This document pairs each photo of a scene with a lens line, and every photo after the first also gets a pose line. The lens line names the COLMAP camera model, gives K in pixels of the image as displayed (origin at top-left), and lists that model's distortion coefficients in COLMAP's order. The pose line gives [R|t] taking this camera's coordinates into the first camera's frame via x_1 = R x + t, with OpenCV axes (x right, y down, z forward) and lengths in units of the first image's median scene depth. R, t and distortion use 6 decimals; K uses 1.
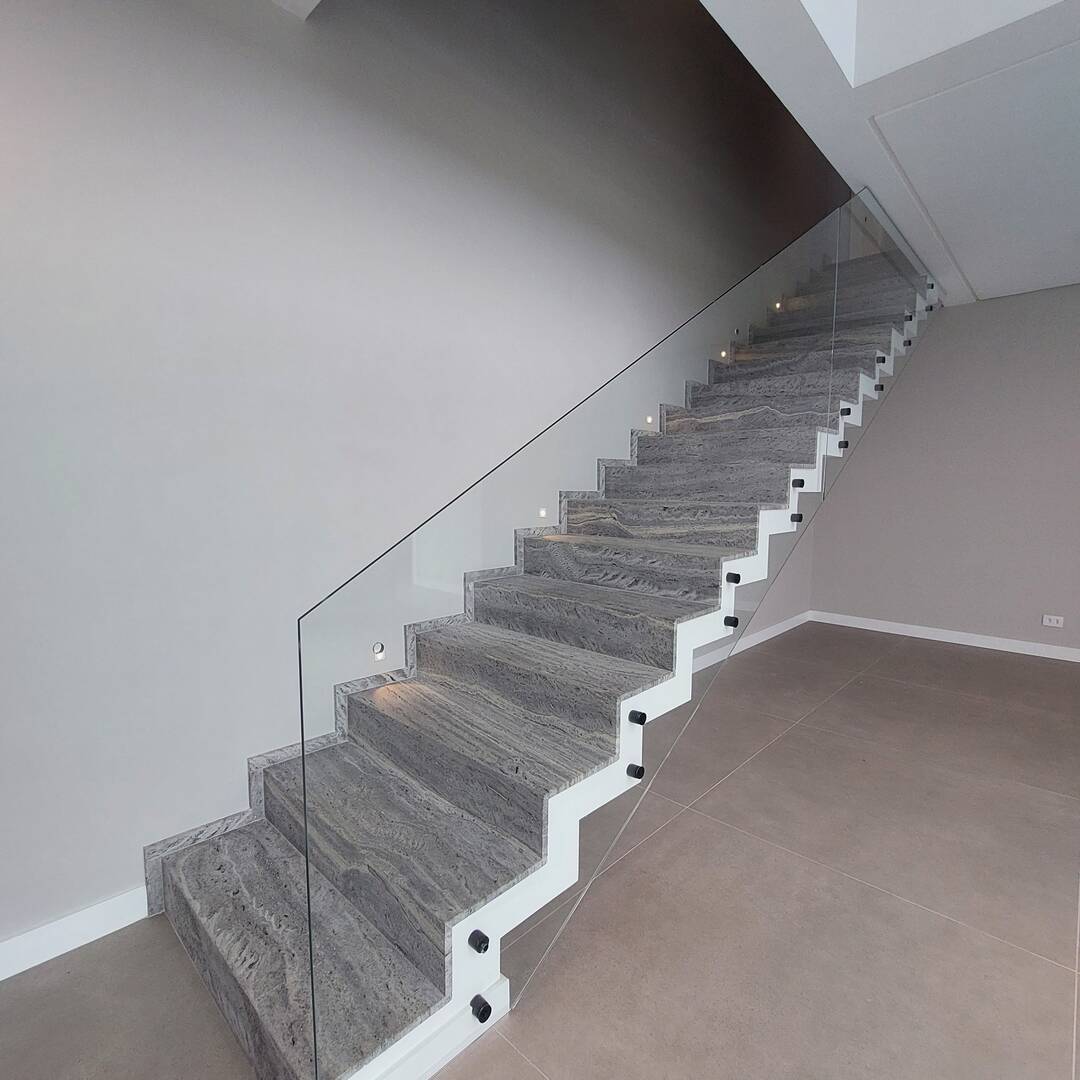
lens RADIAL K [[582.7, 0, 544.7], [0, 582.7, 539.1], [0, 0, 1]] dist [-0.017275, -0.001444]
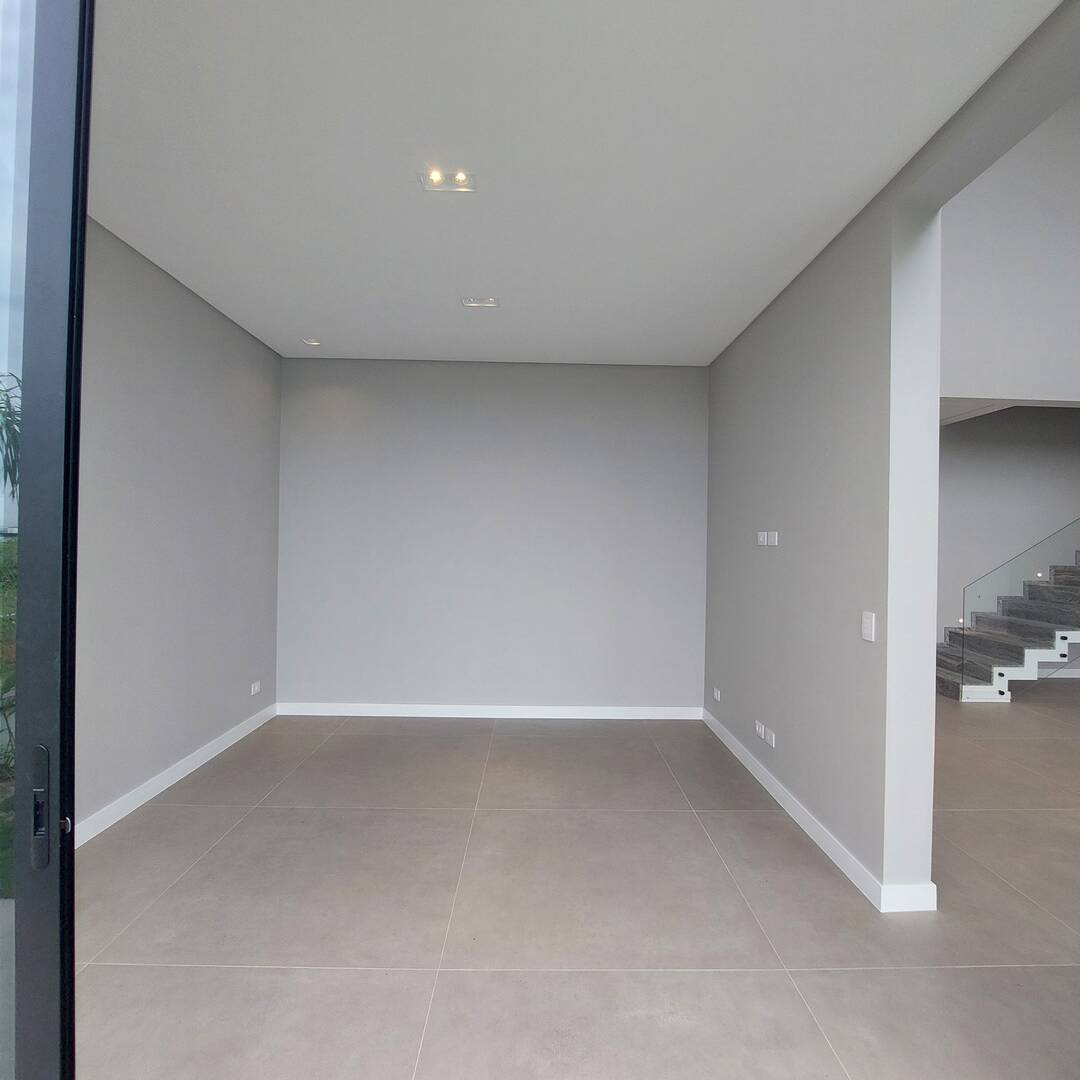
lens RADIAL K [[582.7, 0, 542.2], [0, 582.7, 540.4], [0, 0, 1]] dist [-0.017275, -0.001444]
pose [[0.697556, 0.000292, -0.716530, 0.317664], [-0.070363, 0.995195, -0.068094, 0.142933], [0.713067, 0.097917, 0.694225, -2.506159]]
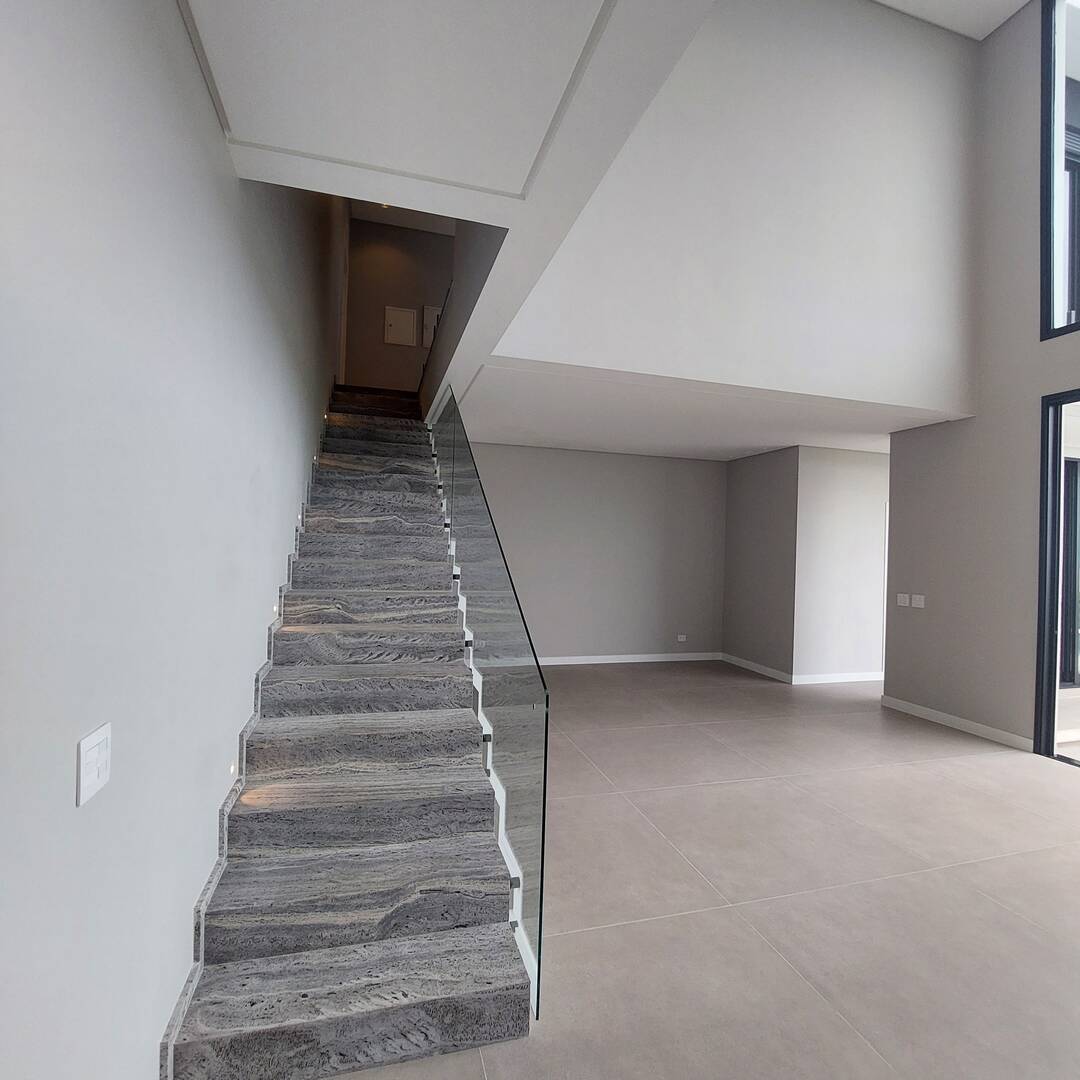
lens RADIAL K [[582.7, 0, 547.8], [0, 582.7, 538.8], [0, 0, 1]] dist [-0.017275, -0.001444]
pose [[0.494025, 0.017230, 0.869277, -0.878999], [0.052450, 0.997392, -0.049578, -0.118138], [-0.867864, 0.070086, 0.491833, 0.005317]]
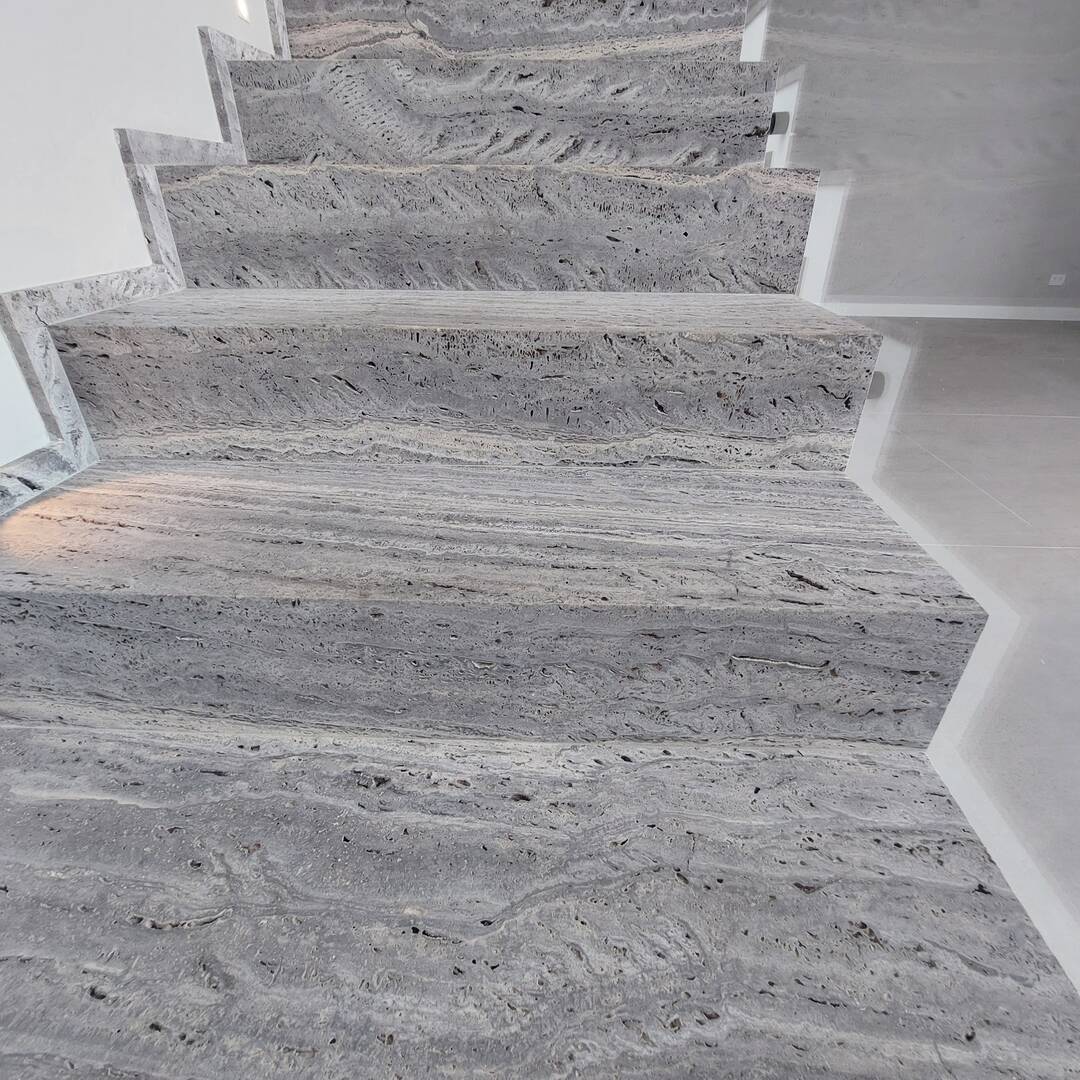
lens RADIAL K [[582.7, 0, 544.6], [0, 582.7, 536.8], [0, 0, 1]] dist [-0.017275, -0.001444]
pose [[0.746707, -0.336809, 0.573574, -0.242339], [0.061618, 0.893639, 0.444537, 0.148672], [-0.662292, -0.296597, 0.688040, 0.609811]]
